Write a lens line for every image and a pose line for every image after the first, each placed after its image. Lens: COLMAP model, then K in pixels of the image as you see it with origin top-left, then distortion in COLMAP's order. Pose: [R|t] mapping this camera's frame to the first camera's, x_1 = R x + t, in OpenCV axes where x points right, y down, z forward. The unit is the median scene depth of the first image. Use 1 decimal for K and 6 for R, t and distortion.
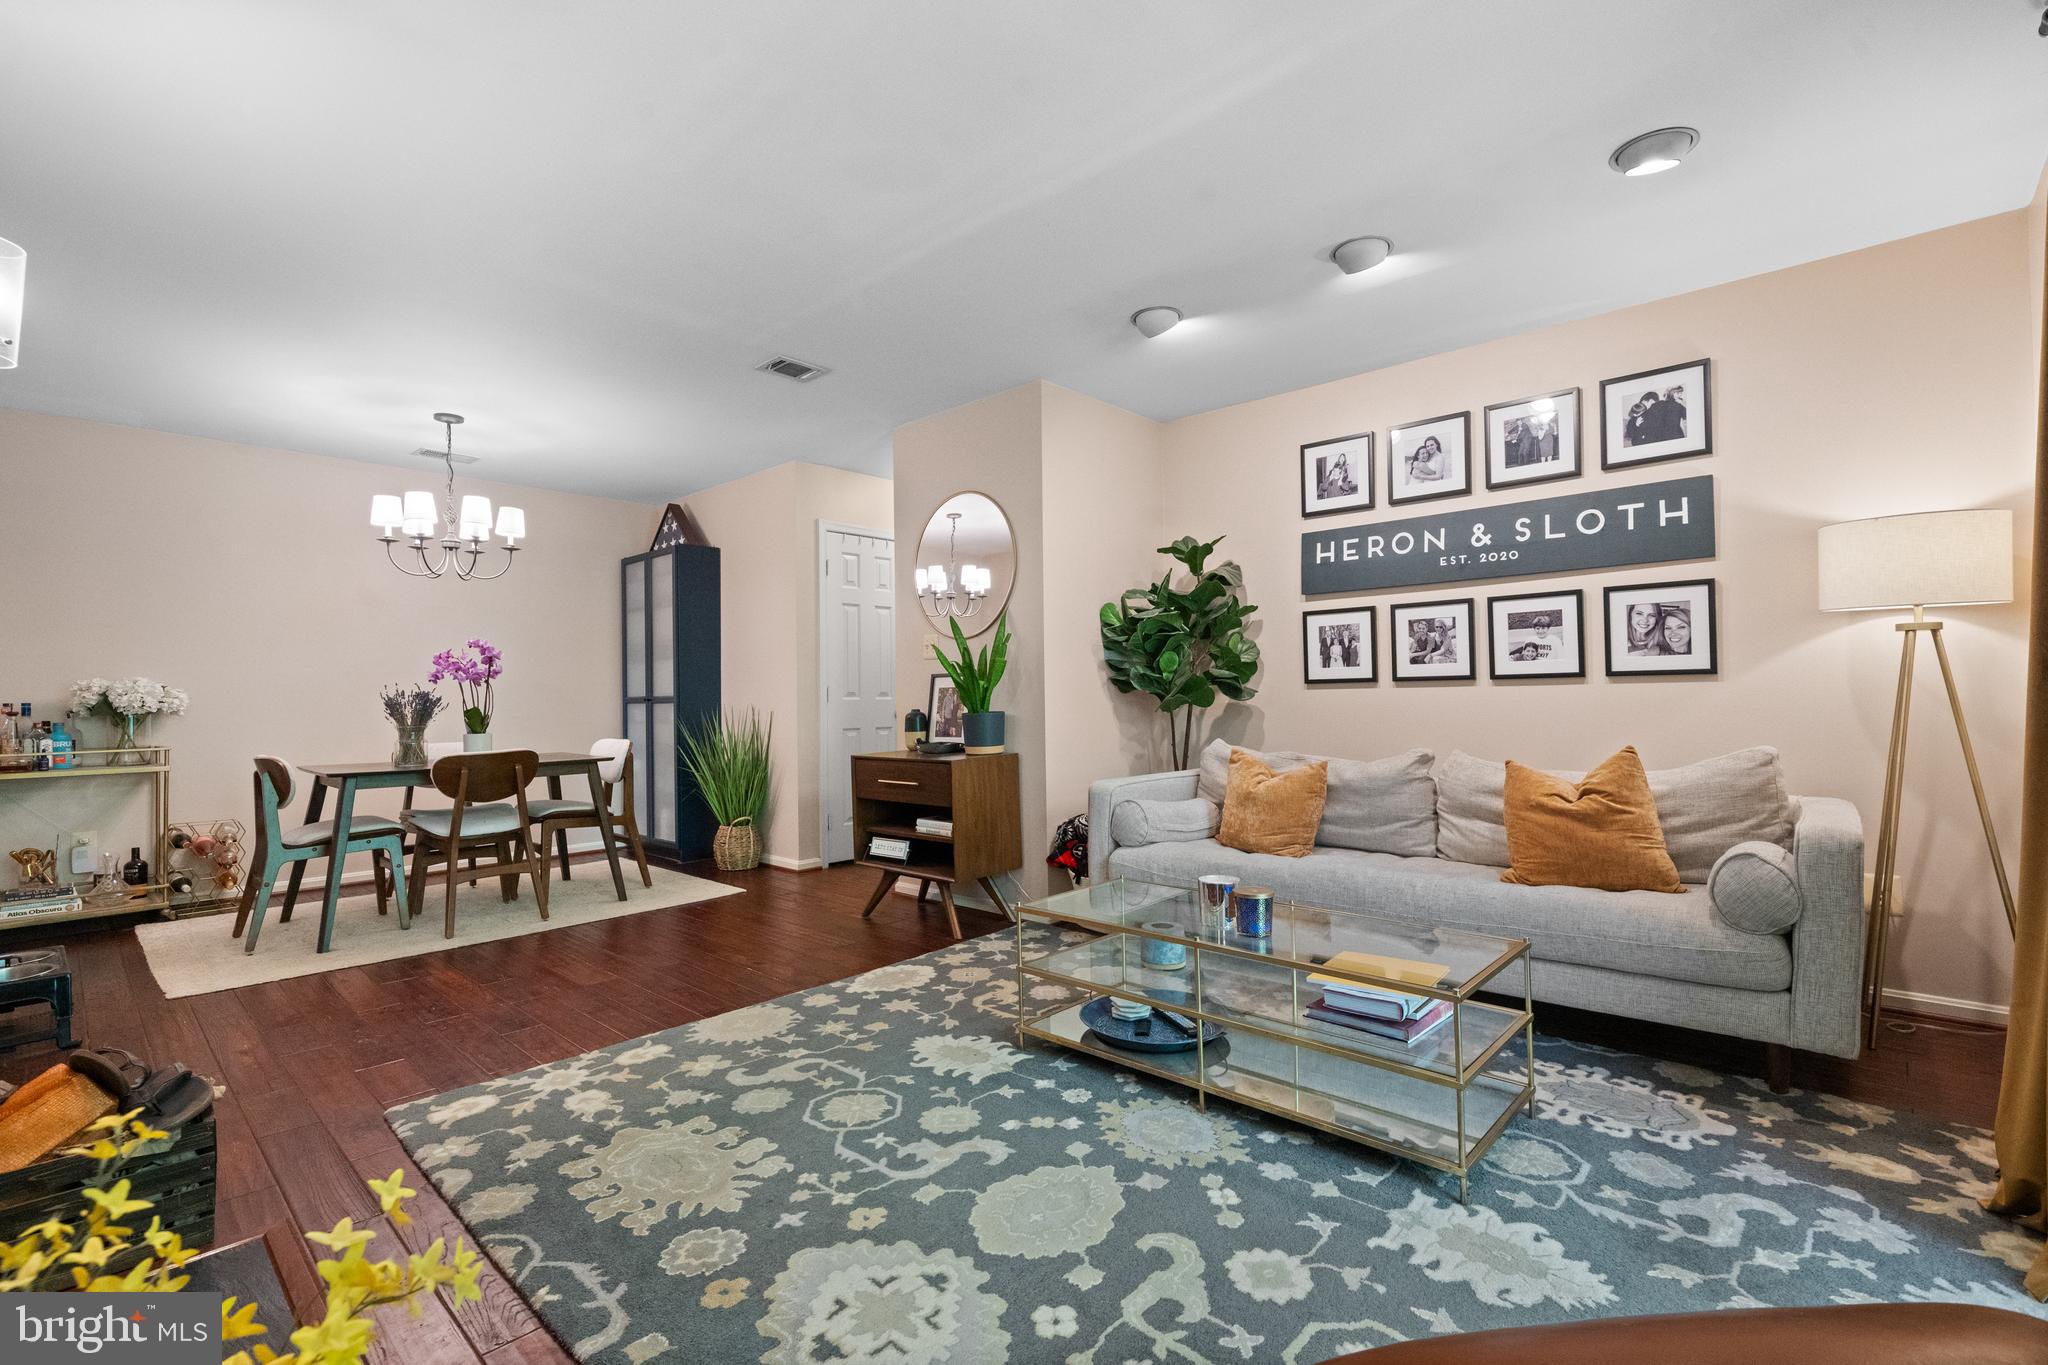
lens RADIAL K [[935.5, 0, 1027.1], [0, 935.5, 710.7], [0, 0, 1]] dist [0.000025, 0.000063]
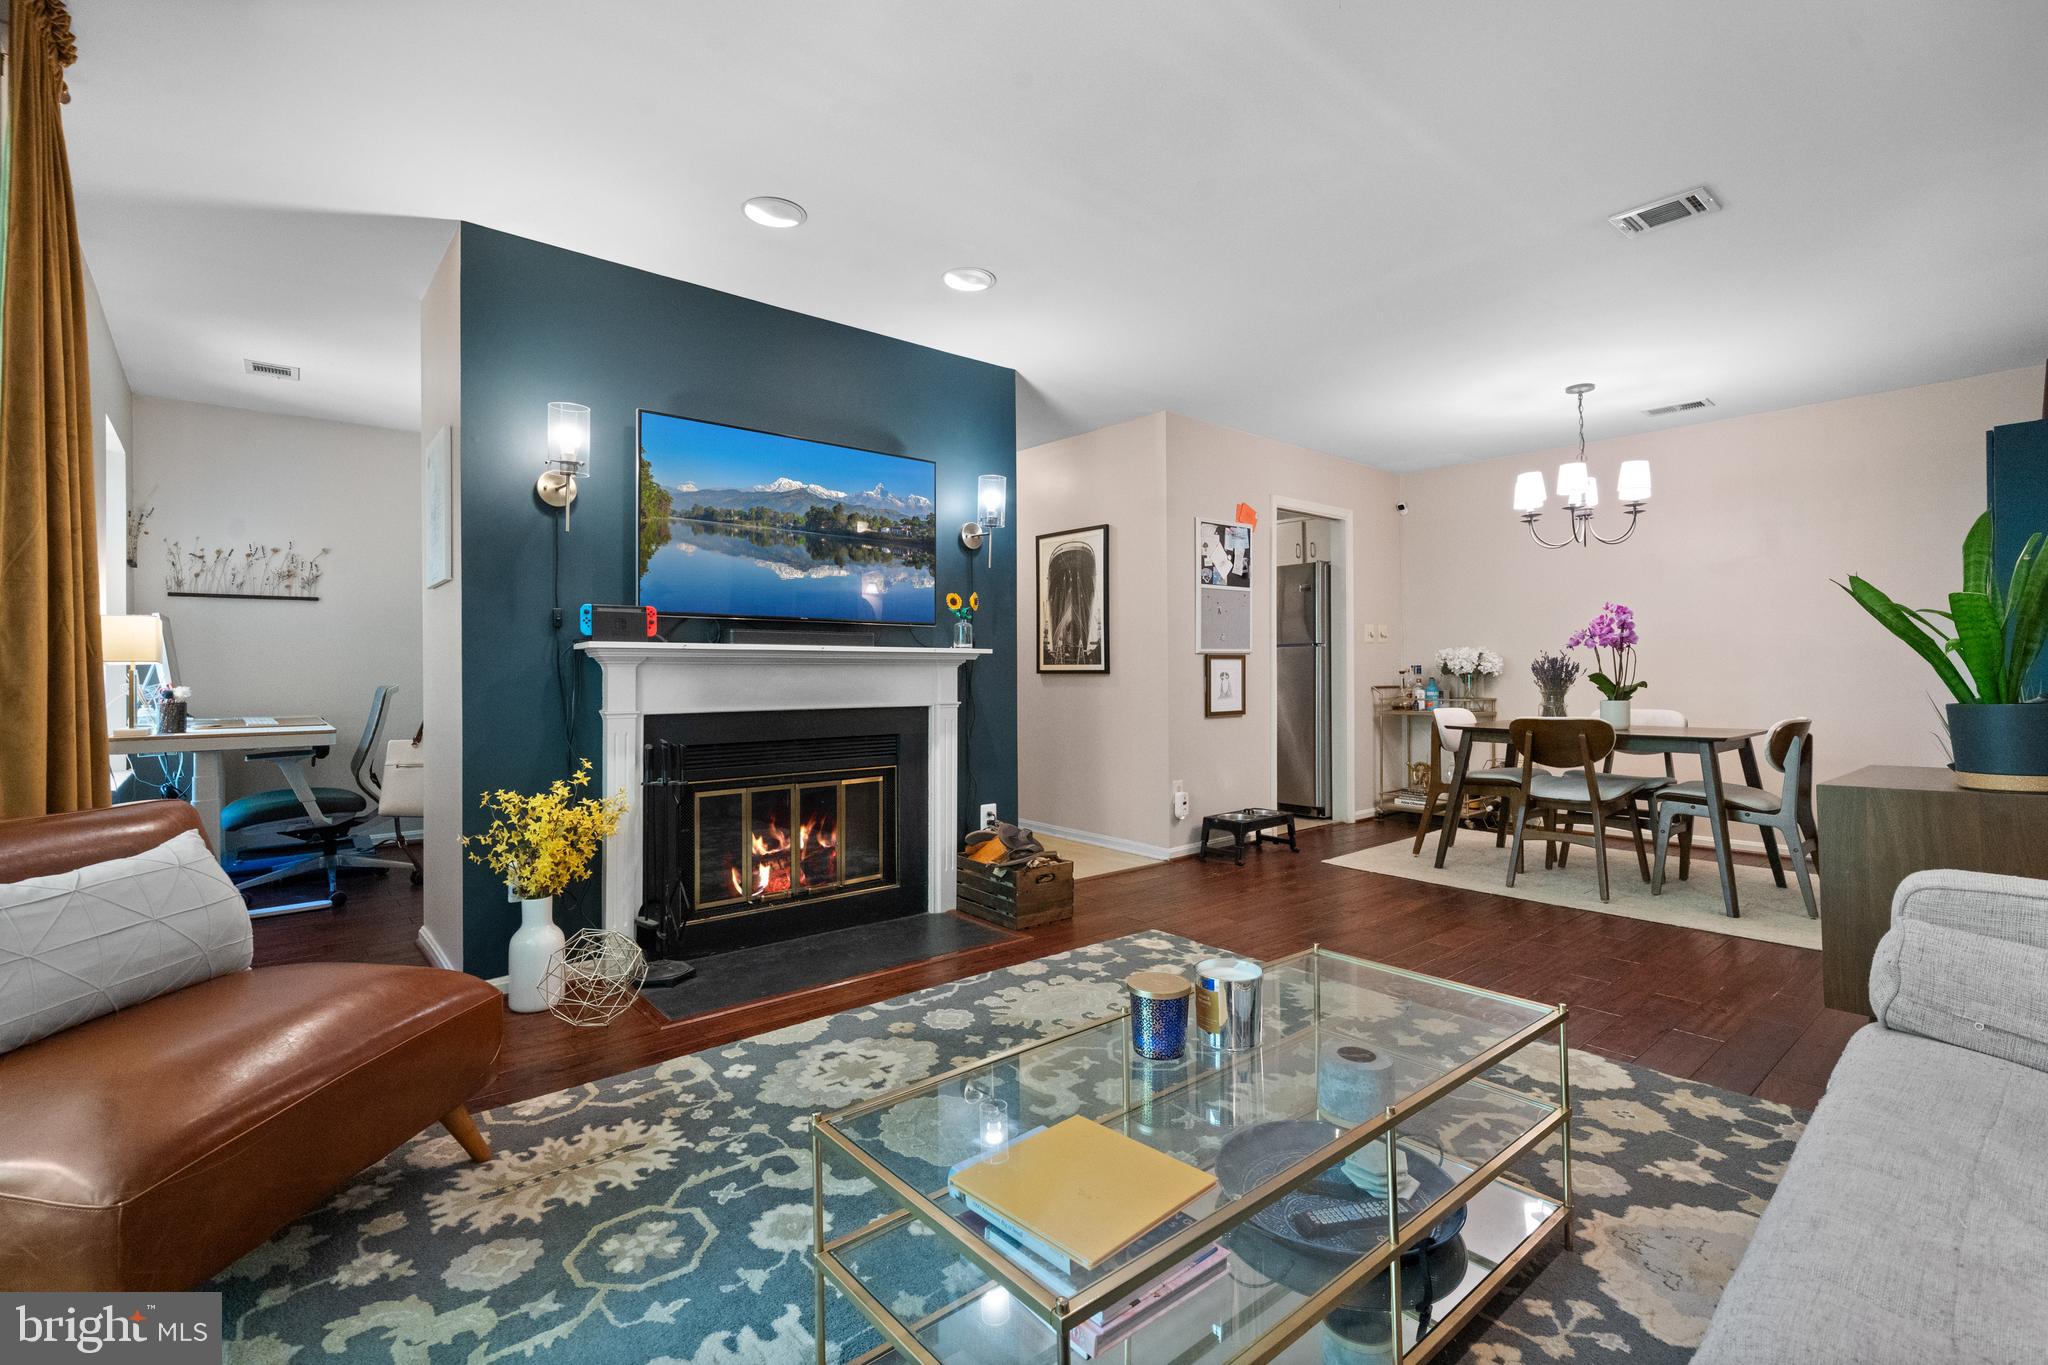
lens RADIAL K [[918.4, 0, 997.5], [0, 918.4, 683.3], [0, 0, 1]] dist [0.000169, 0.000137]
pose [[-0.146794, 0.028908, -0.988745, 0.824083], [-0.010698, 0.999468, 0.030810, -0.028588], [0.989109, 0.015101, -0.146406, 0.919811]]
